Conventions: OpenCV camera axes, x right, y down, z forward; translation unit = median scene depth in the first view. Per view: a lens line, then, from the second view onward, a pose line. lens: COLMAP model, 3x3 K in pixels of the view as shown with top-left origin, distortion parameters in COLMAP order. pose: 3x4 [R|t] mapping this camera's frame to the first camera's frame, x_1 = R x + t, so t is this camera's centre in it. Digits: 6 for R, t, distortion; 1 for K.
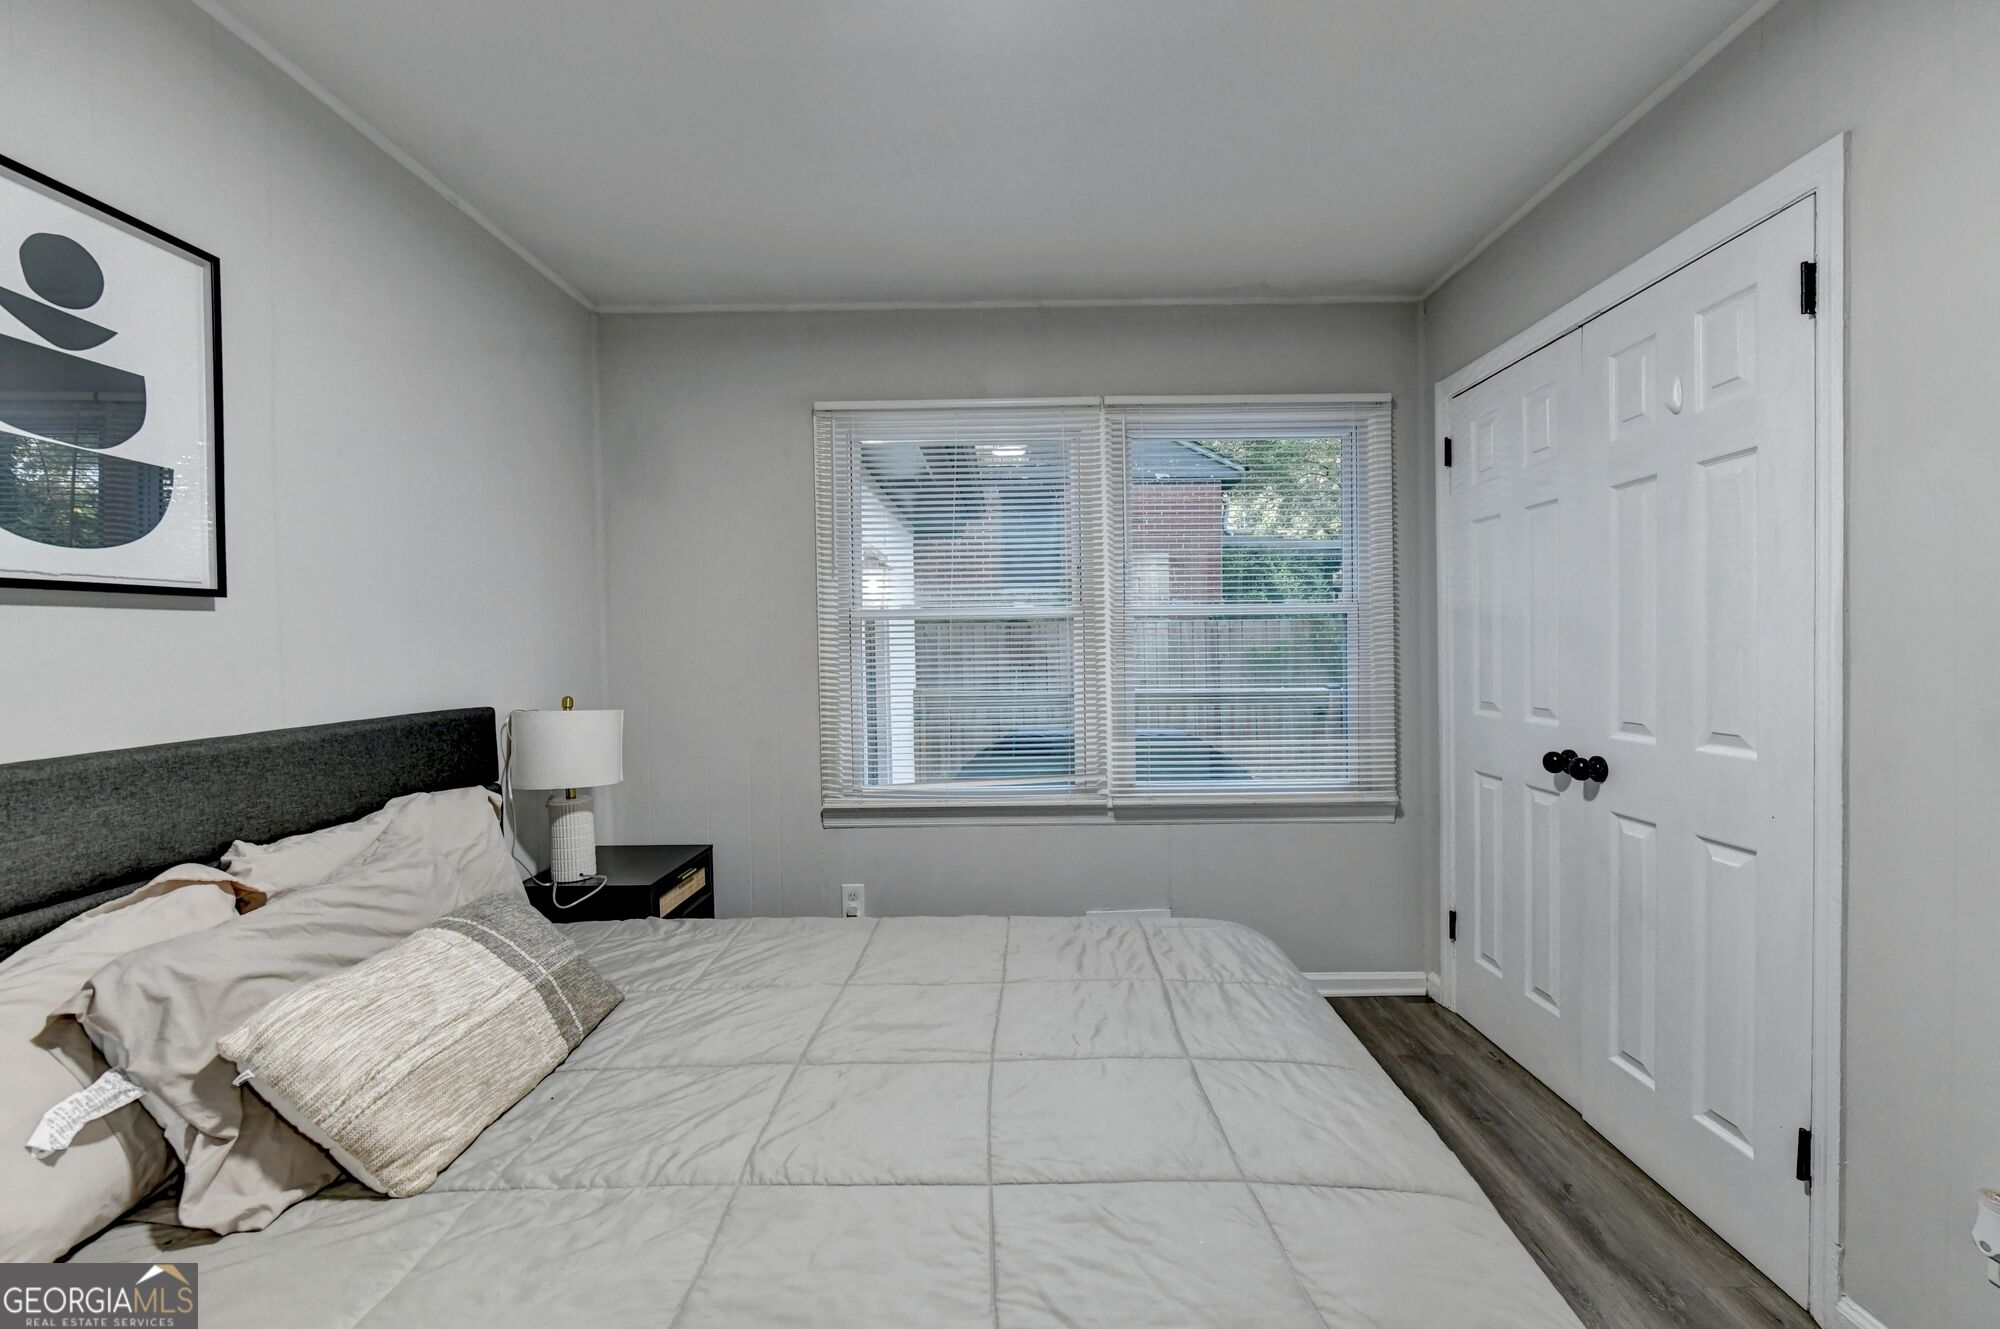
lens RADIAL K [[808.1, 0, 996.6], [0, 808.1, 672.8], [0, 0, 1]] dist [-0.006537, -0.000077]
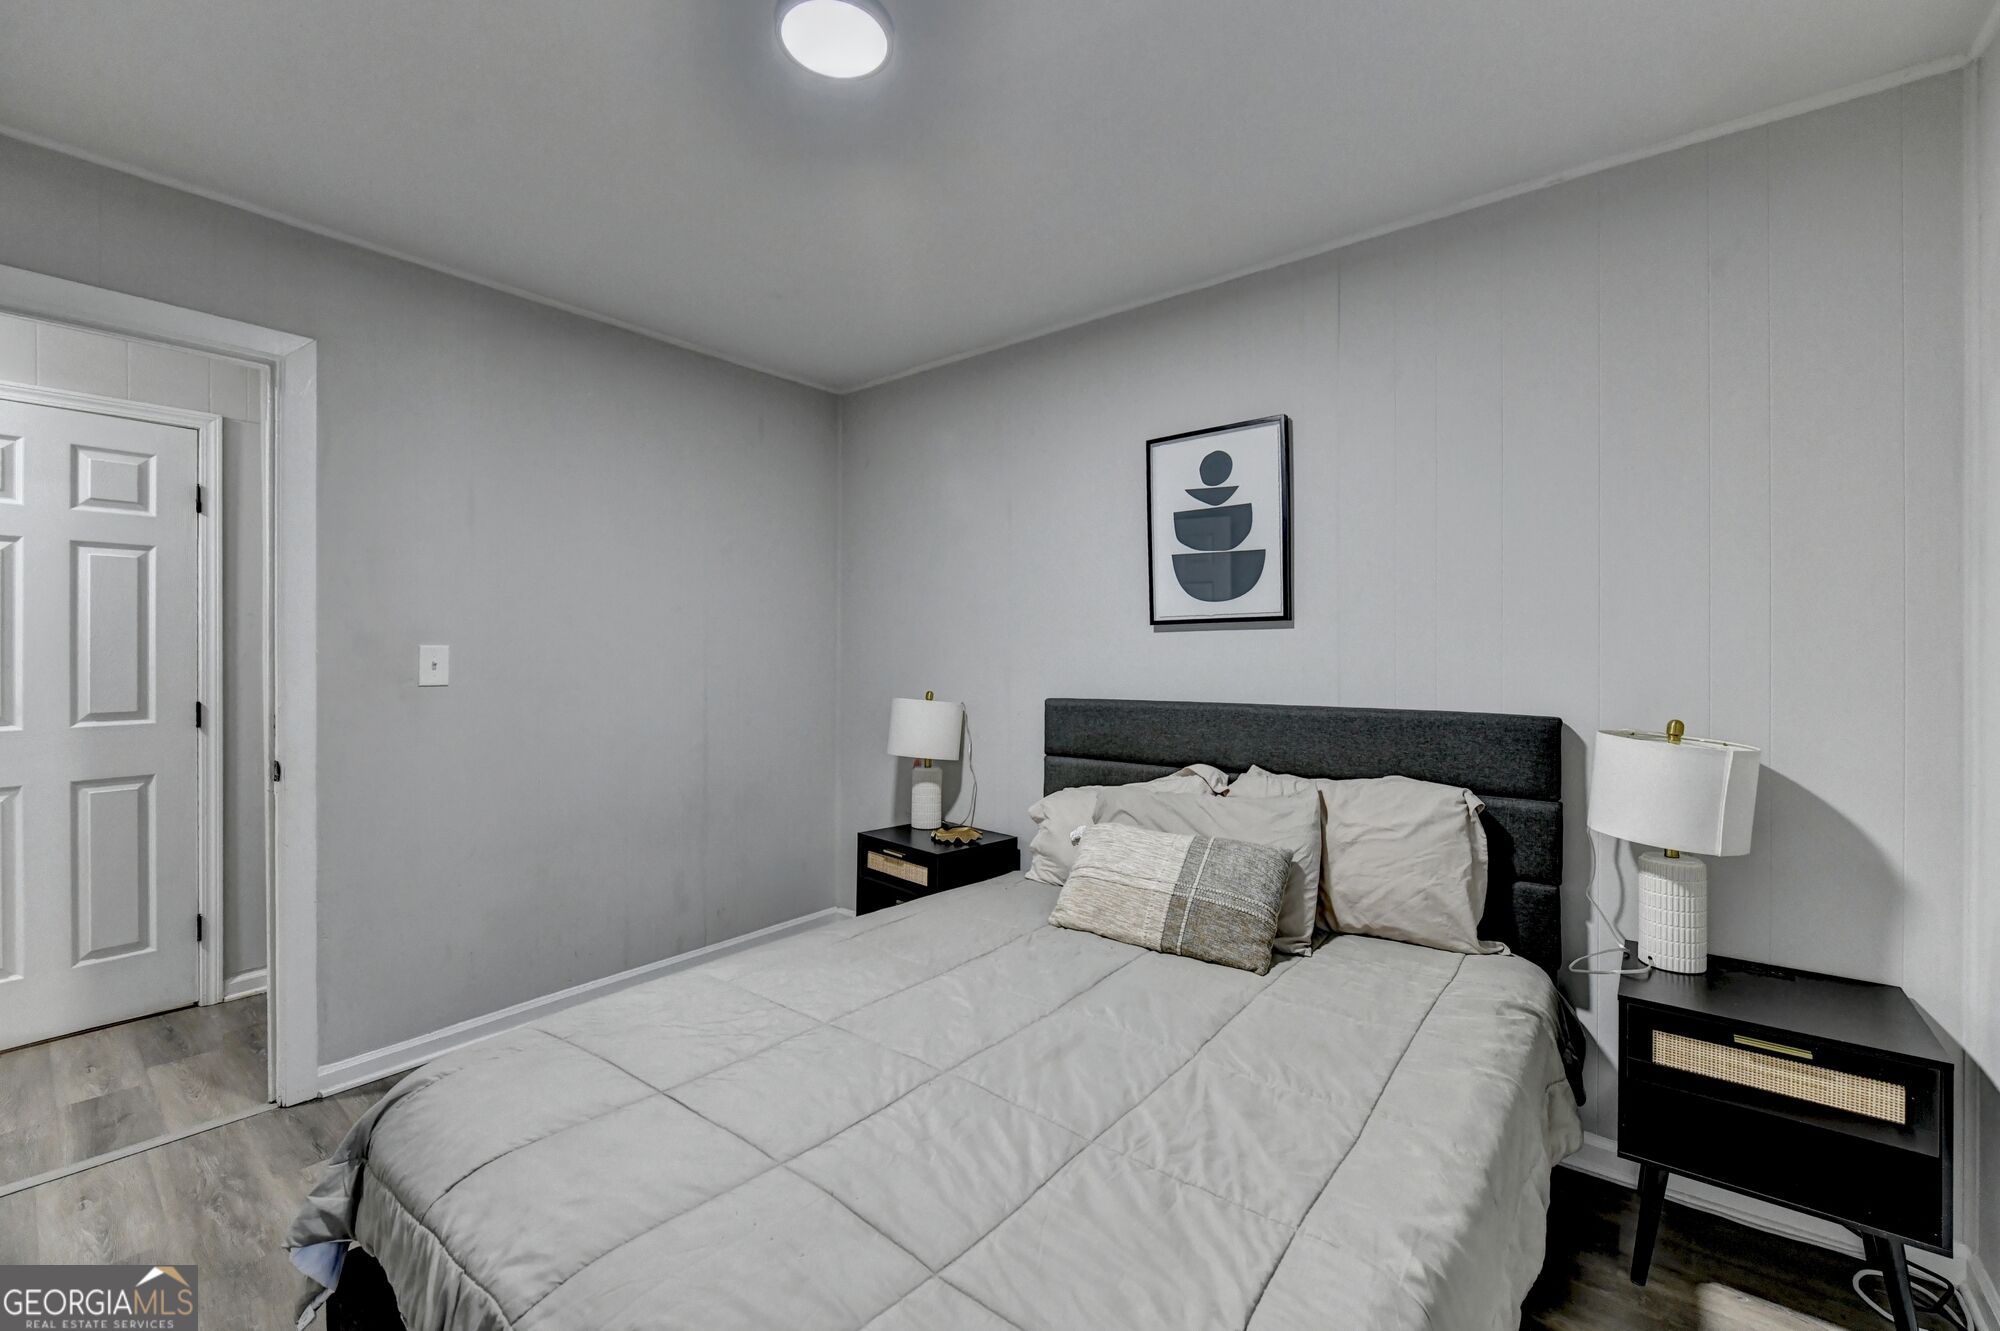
lens RADIAL K [[821.9, 0, 990.9], [0, 821.9, 651.2], [0, 0, 1]] dist [-0.001294, -0.000164]
pose [[-0.623933, 0.004658, -0.781464, 0.762844], [-0.024534, 0.999373, 0.025544, -0.063881], [0.781093, 0.035110, -0.623427, 1.681953]]
